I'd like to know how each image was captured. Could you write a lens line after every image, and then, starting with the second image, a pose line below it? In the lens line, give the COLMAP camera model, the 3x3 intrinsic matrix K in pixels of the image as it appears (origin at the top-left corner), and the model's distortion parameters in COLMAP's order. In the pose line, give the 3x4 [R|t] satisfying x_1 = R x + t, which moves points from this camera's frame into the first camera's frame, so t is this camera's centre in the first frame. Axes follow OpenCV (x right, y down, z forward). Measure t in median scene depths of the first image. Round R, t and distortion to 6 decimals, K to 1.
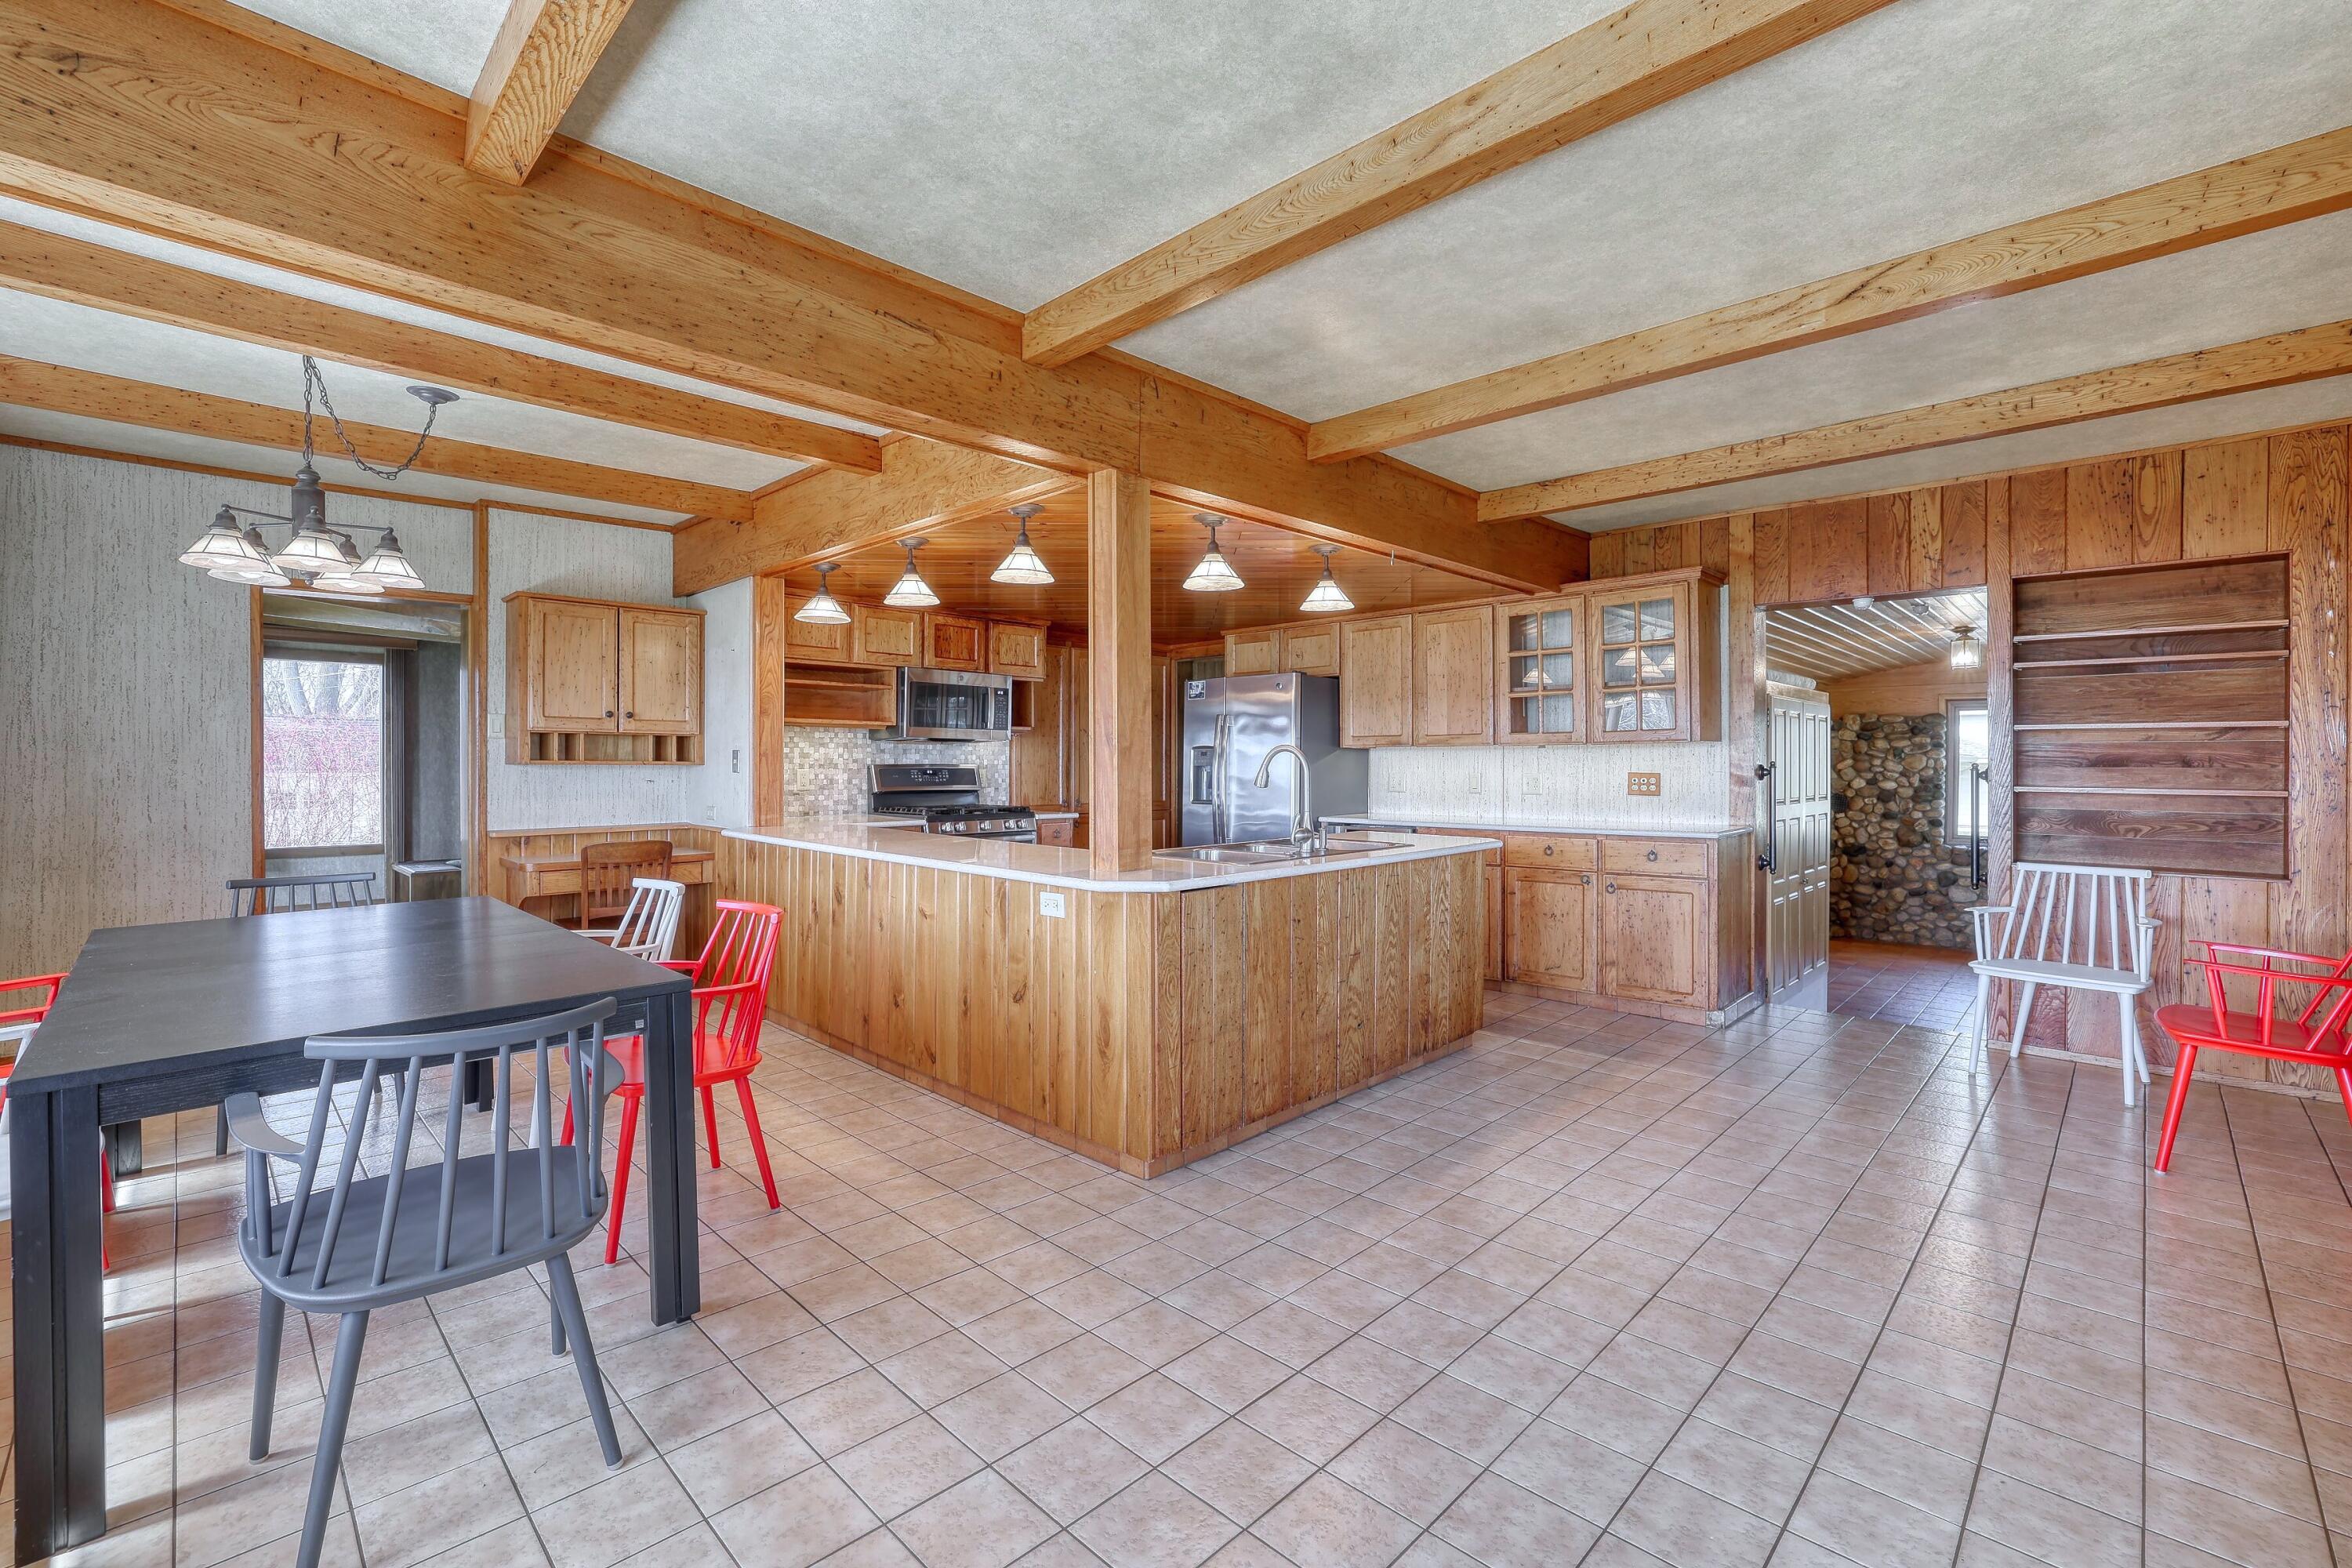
lens RADIAL K [[1016.0, 0, 1160.7], [0, 1016.0, 775.2], [0, 0, 1]] dist [-0.041139, 0.014578]
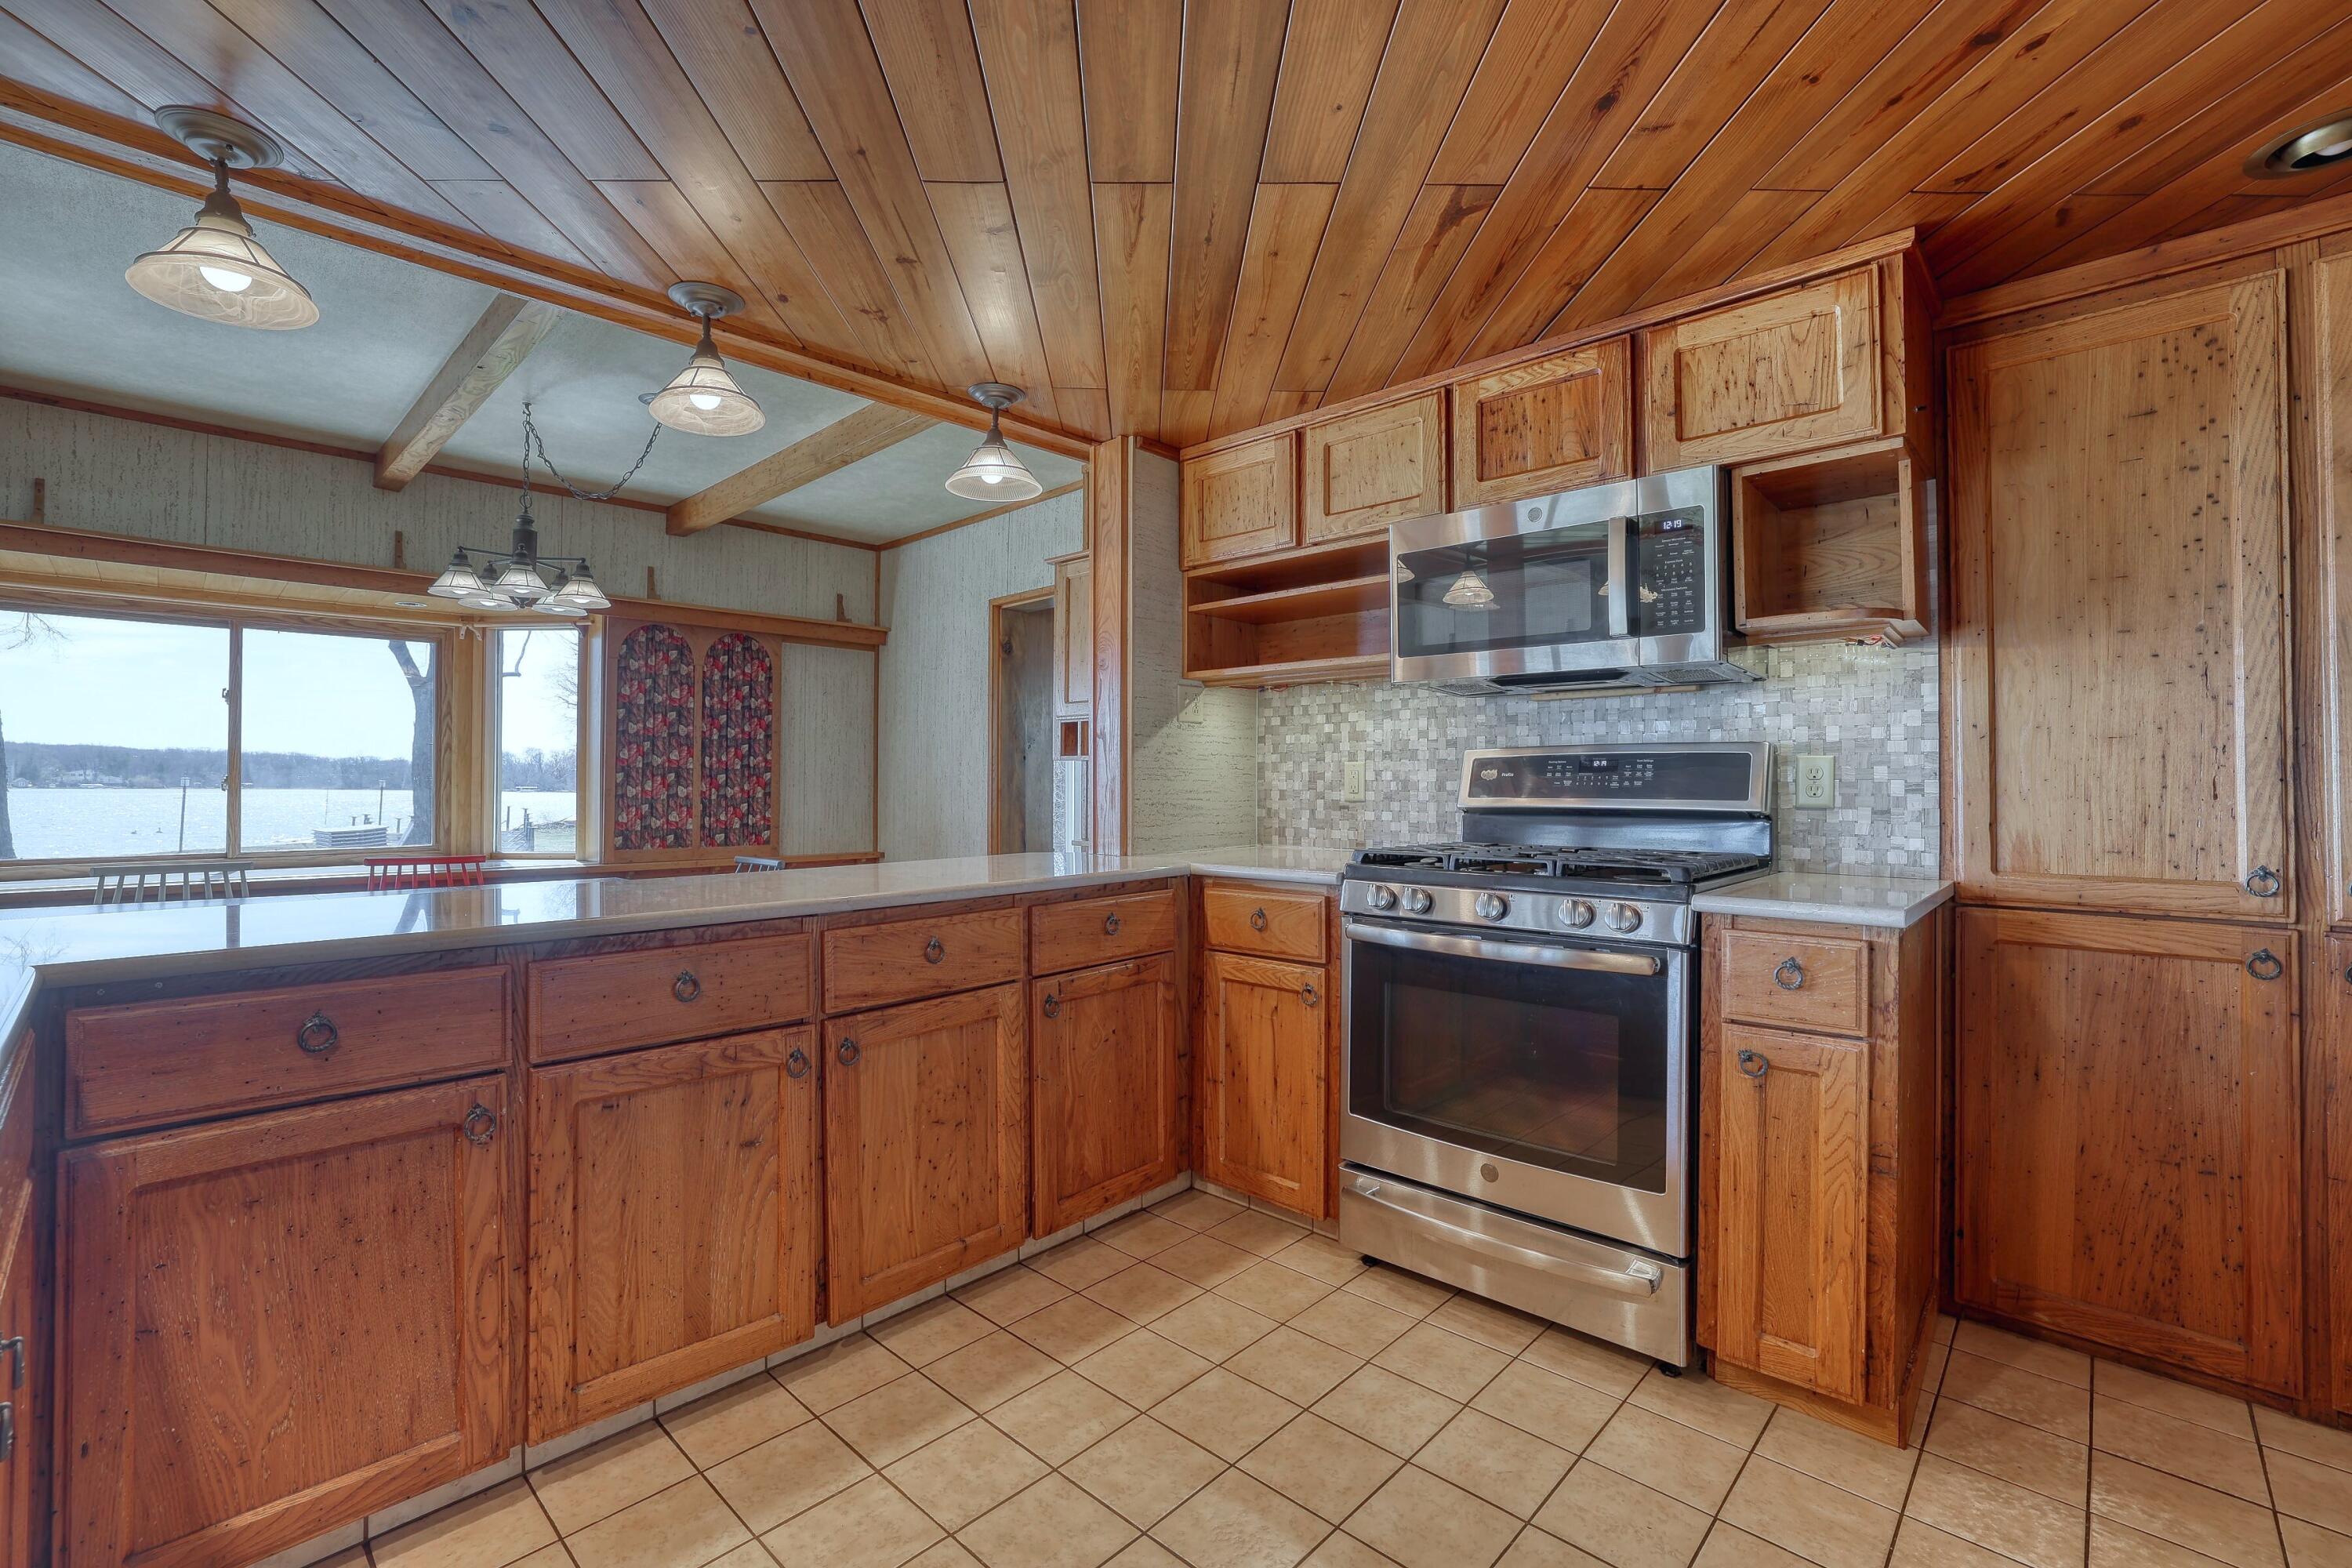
lens RADIAL K [[1016.0, 0, 1165.2], [0, 1016.0, 775.8], [0, 0, 1]] dist [-0.041139, 0.014578]
pose [[0.016327, -0.011838, -0.999797, 0.189098], [-0.011525, 0.999861, -0.012027, 0.009362], [0.999800, 0.011719, 0.016188, 0.893692]]
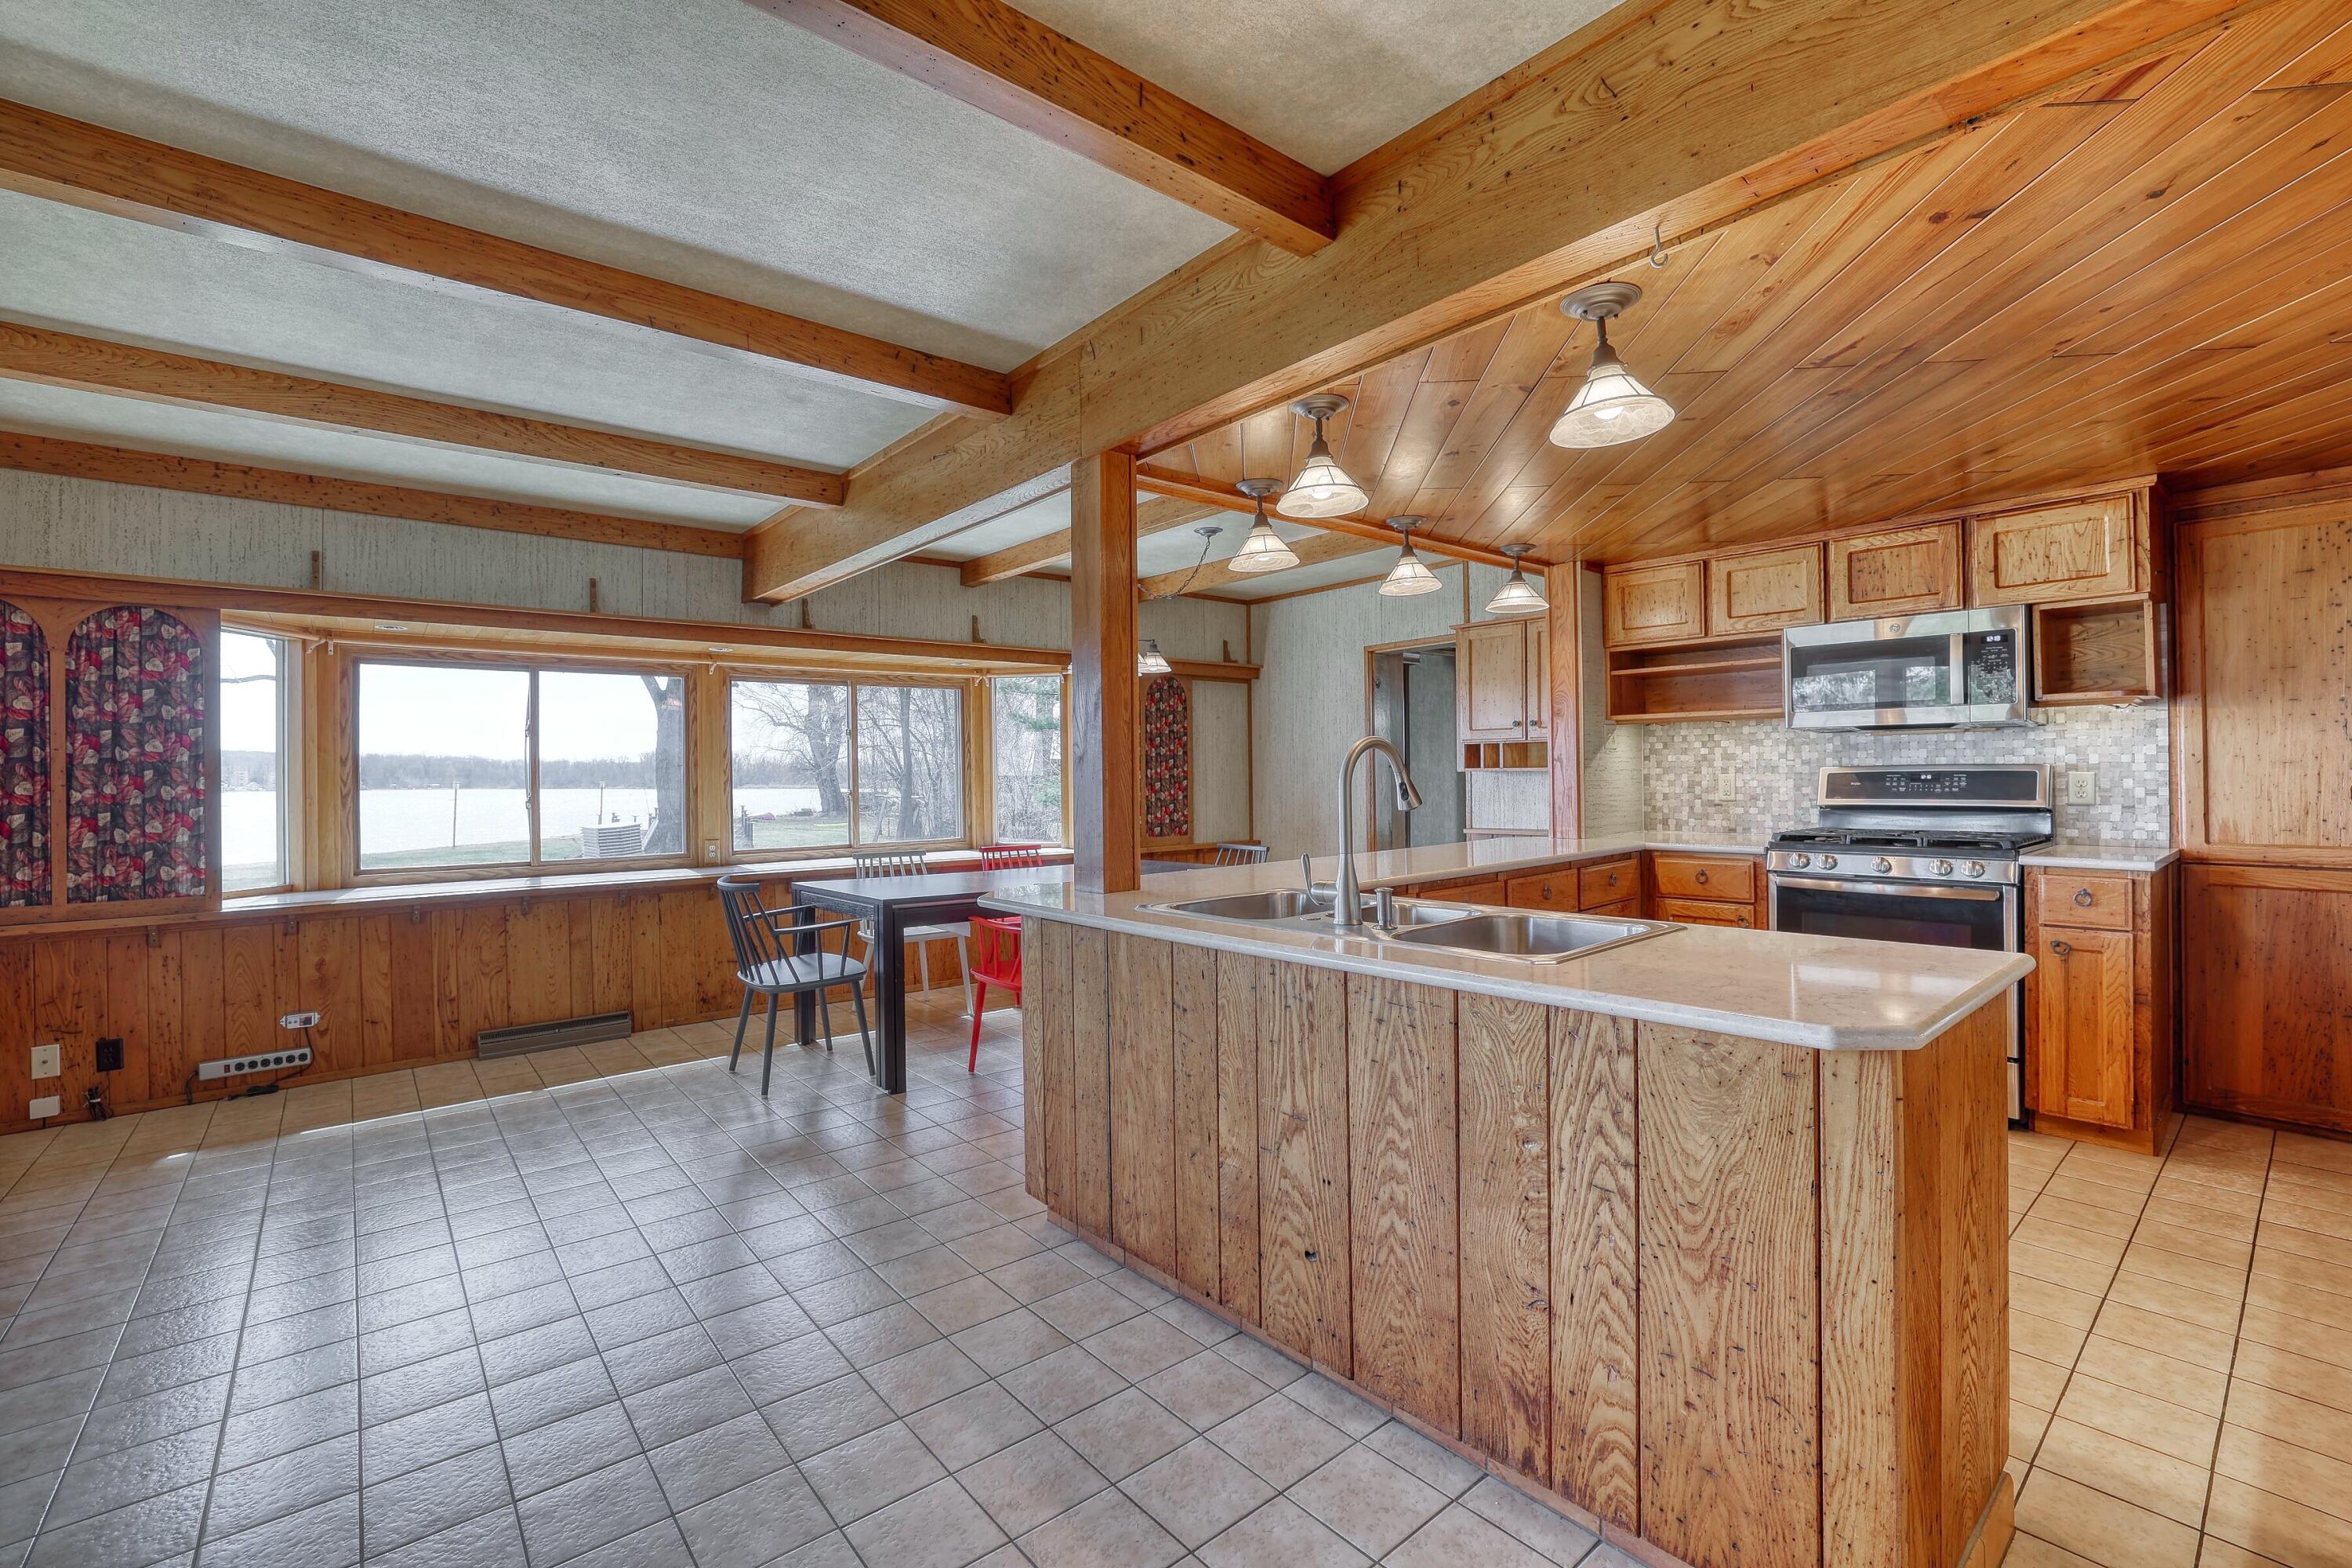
lens RADIAL K [[1016.0, 0, 1163.3], [0, 1016.0, 775.2], [0, 0, 1]] dist [-0.041139, 0.014578]
pose [[-0.097428, -0.000620, -0.995242, 0.482612], [0.002918, 0.999995, -0.000909, -0.005488], [0.995238, -0.002993, -0.097426, 0.636607]]
